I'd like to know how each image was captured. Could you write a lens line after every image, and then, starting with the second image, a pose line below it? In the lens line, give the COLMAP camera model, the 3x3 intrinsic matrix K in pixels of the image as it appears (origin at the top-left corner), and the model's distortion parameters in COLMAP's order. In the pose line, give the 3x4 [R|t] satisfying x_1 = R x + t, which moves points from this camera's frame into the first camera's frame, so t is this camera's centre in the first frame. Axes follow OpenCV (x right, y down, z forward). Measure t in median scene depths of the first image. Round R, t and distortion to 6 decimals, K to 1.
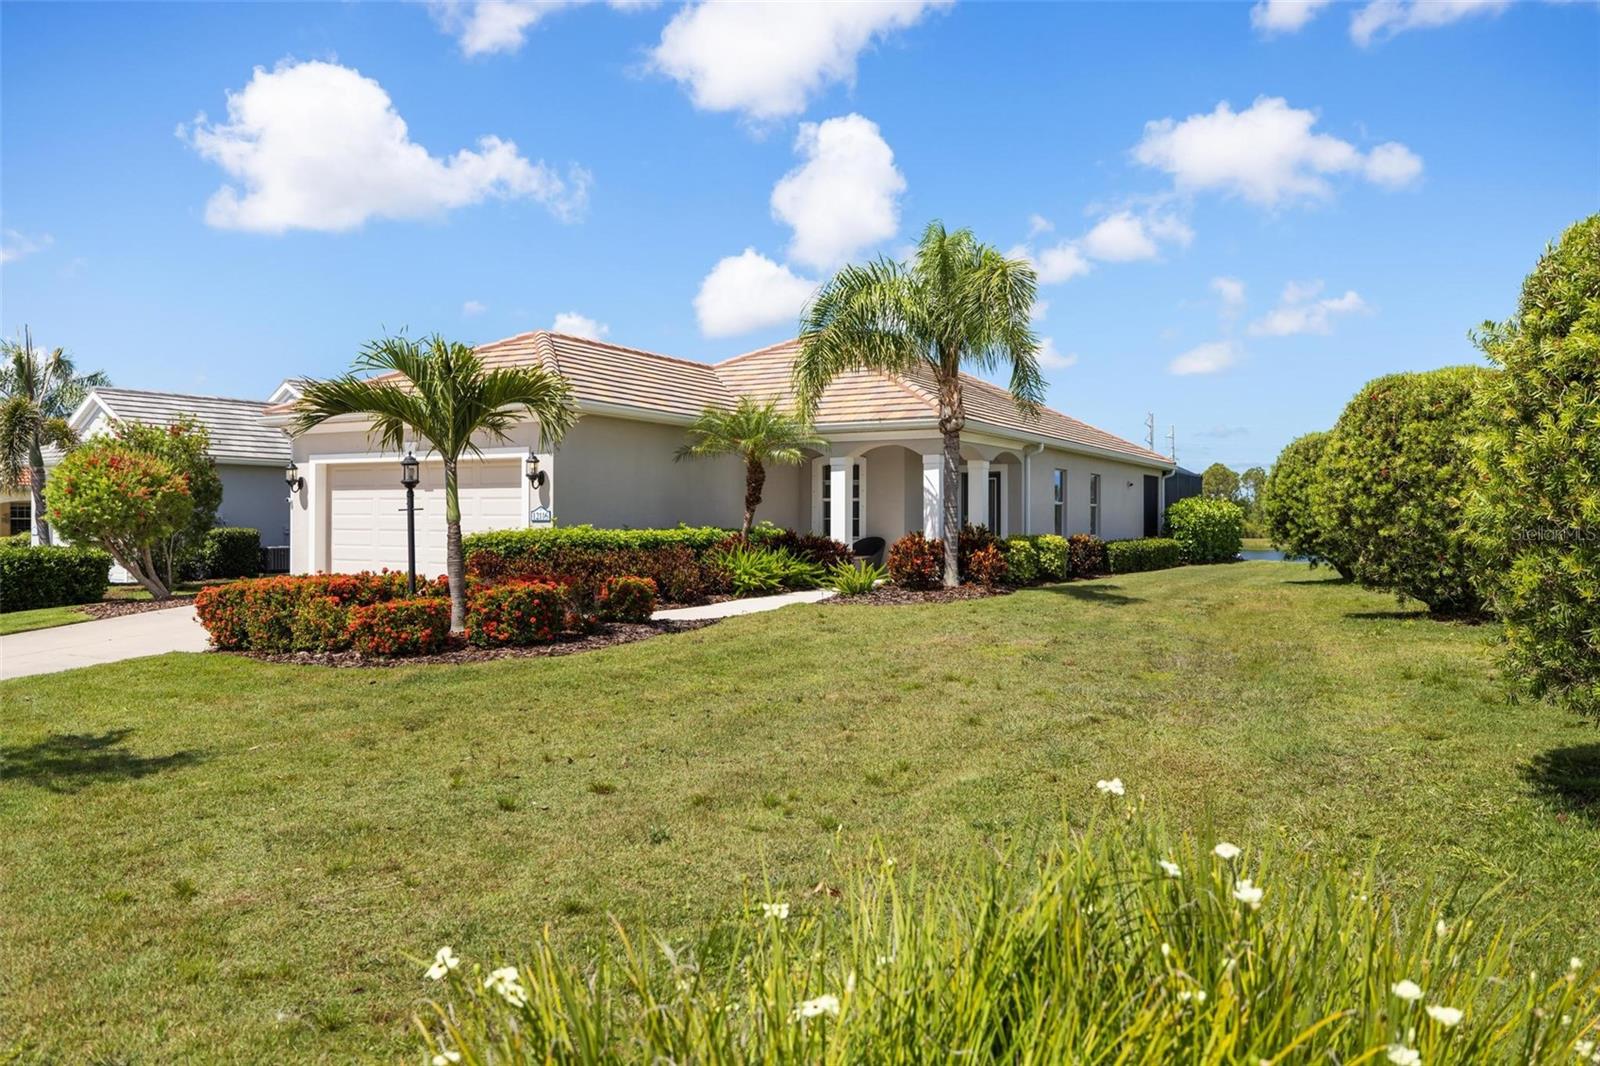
lens RADIAL K [[1125.8, 0, 790.7], [0, 1125.8, 534.0], [0, 0, 1]] dist [0.039804, -0.005090]
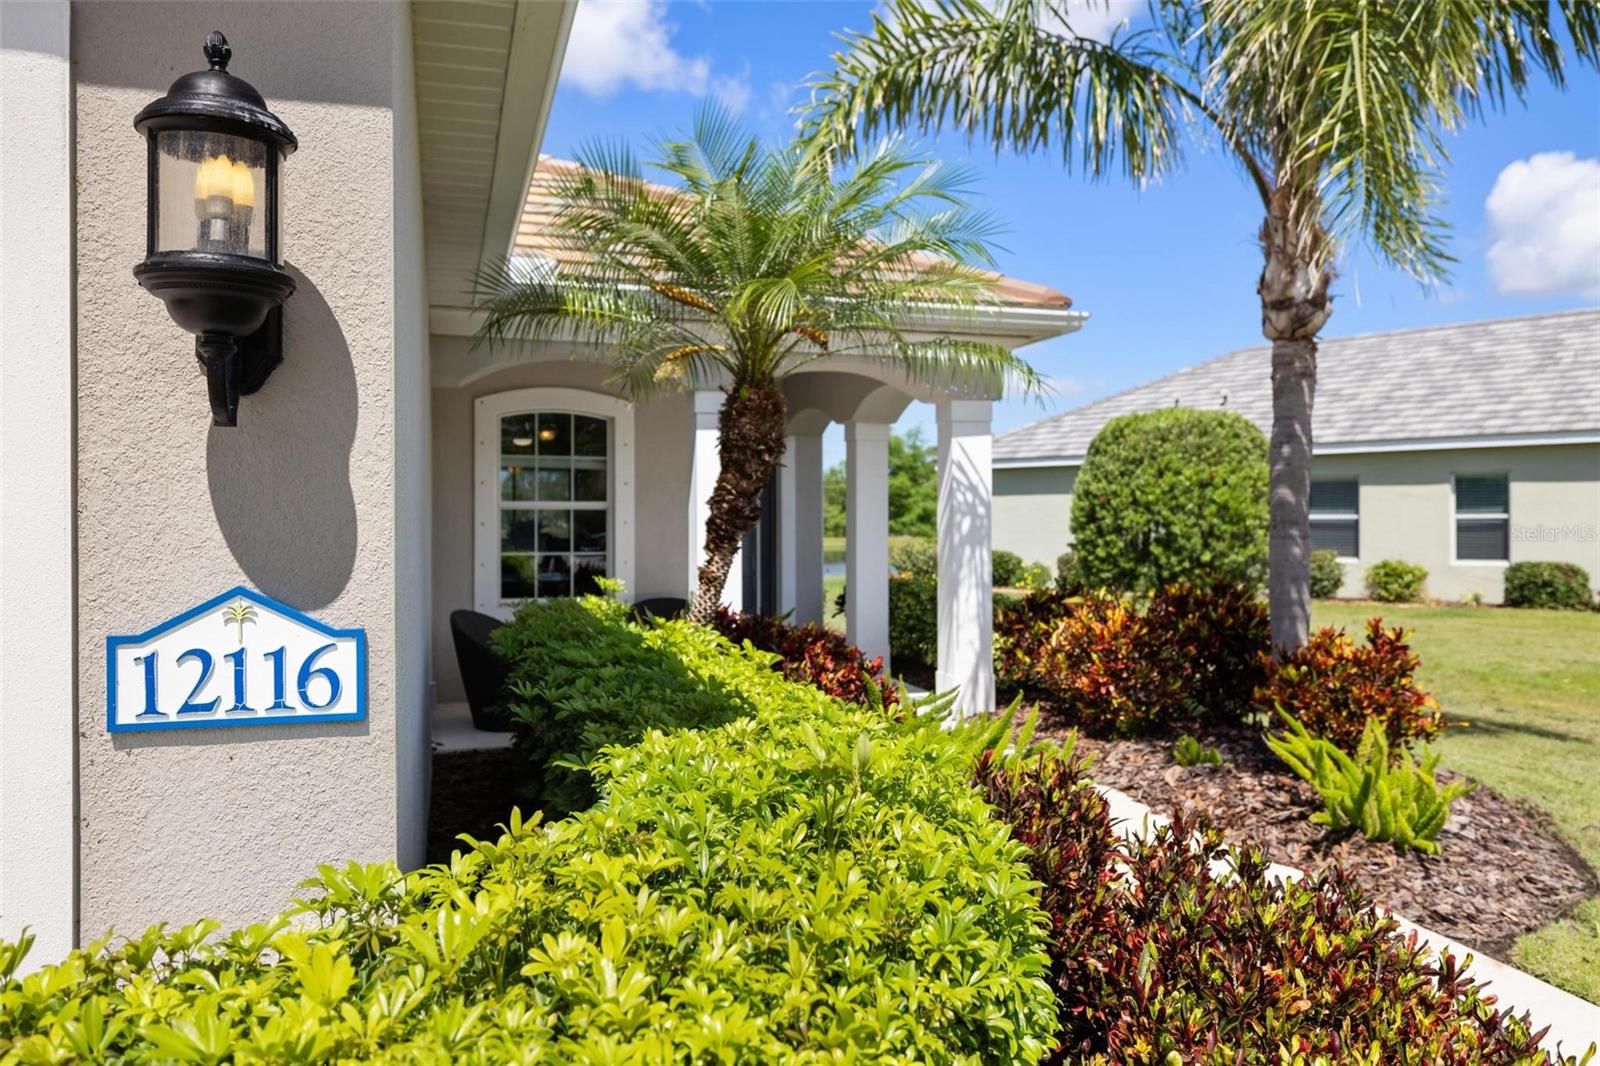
lens RADIAL K [[1172.3, 0, 809.4], [0, 1172.3, 528.2], [0, 0, 1]] dist [0.008687, -0.004162]
pose [[0.674287, -0.007451, 0.738432, -0.239149], [0.009063, 0.999957, 0.001815, -0.026788], [-0.738414, 0.005468, 0.674326, 0.792254]]
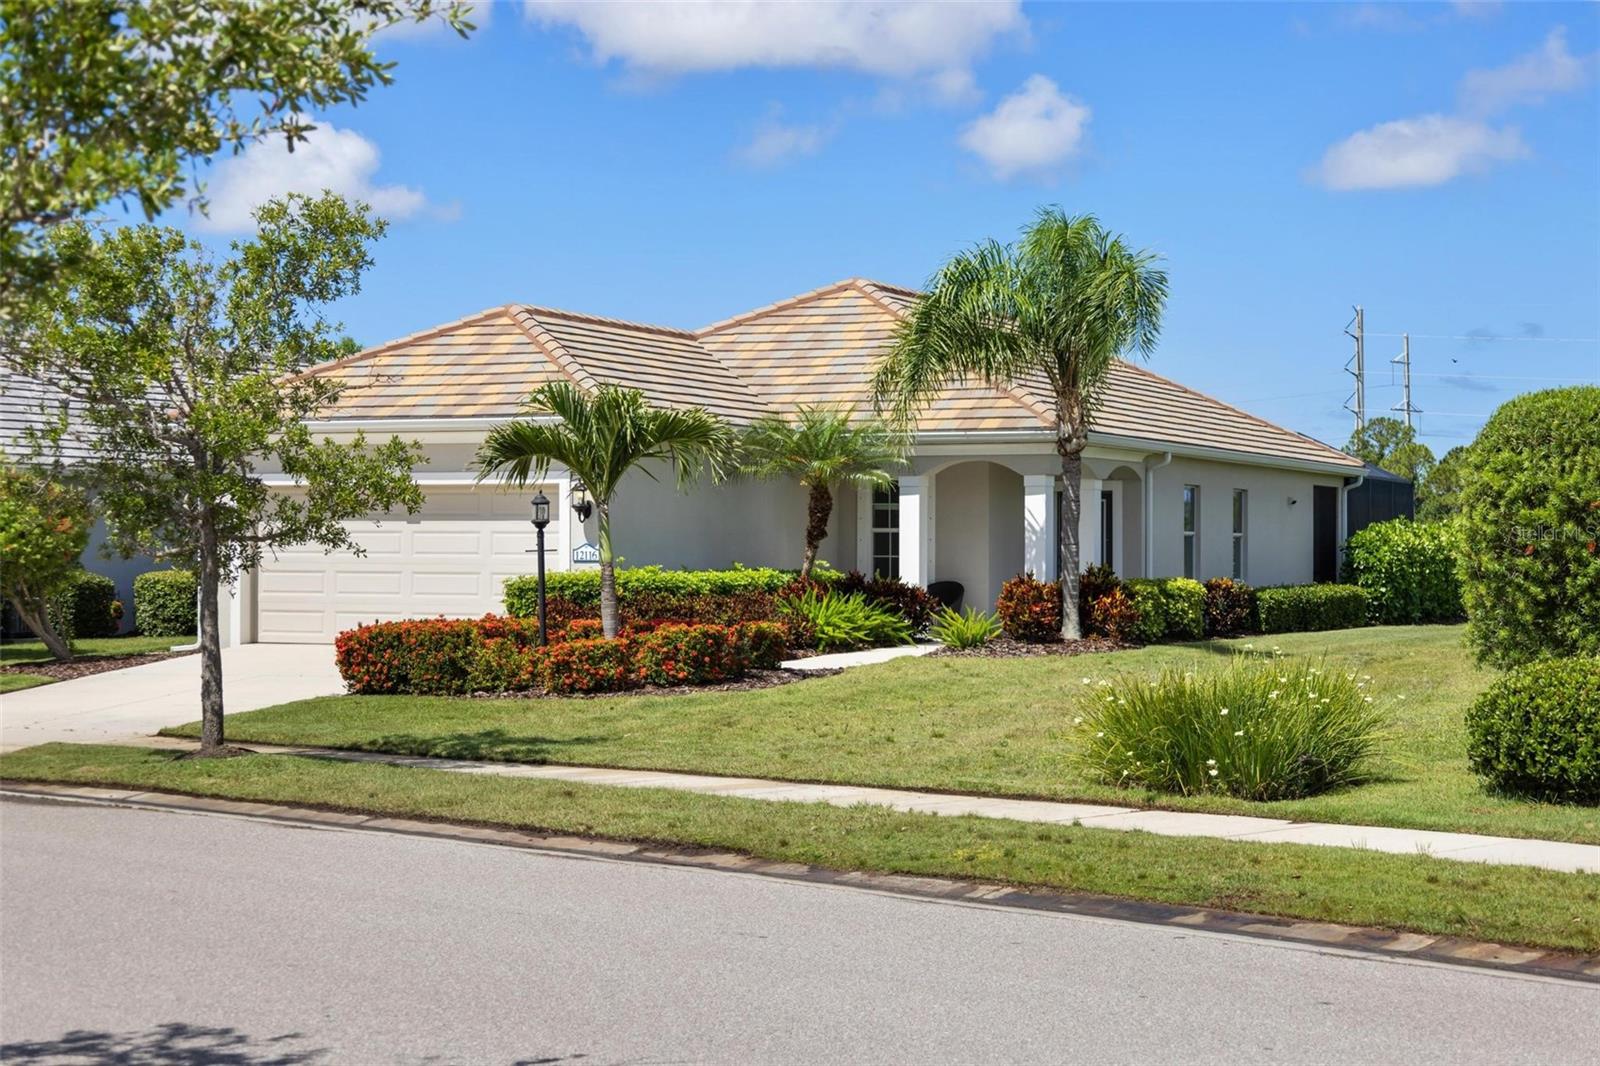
lens RADIAL K [[2734.3, 0, 791.3], [0, 2734.3, 539.1], [0, 0, 1]] dist [0.164022, 0.000000]
pose [[0.994659, 0.000719, 0.103209, -0.250038], [0.000868, 0.999882, -0.015332, 0.002950], [-0.103208, 0.015340, 0.994542, -0.908935]]
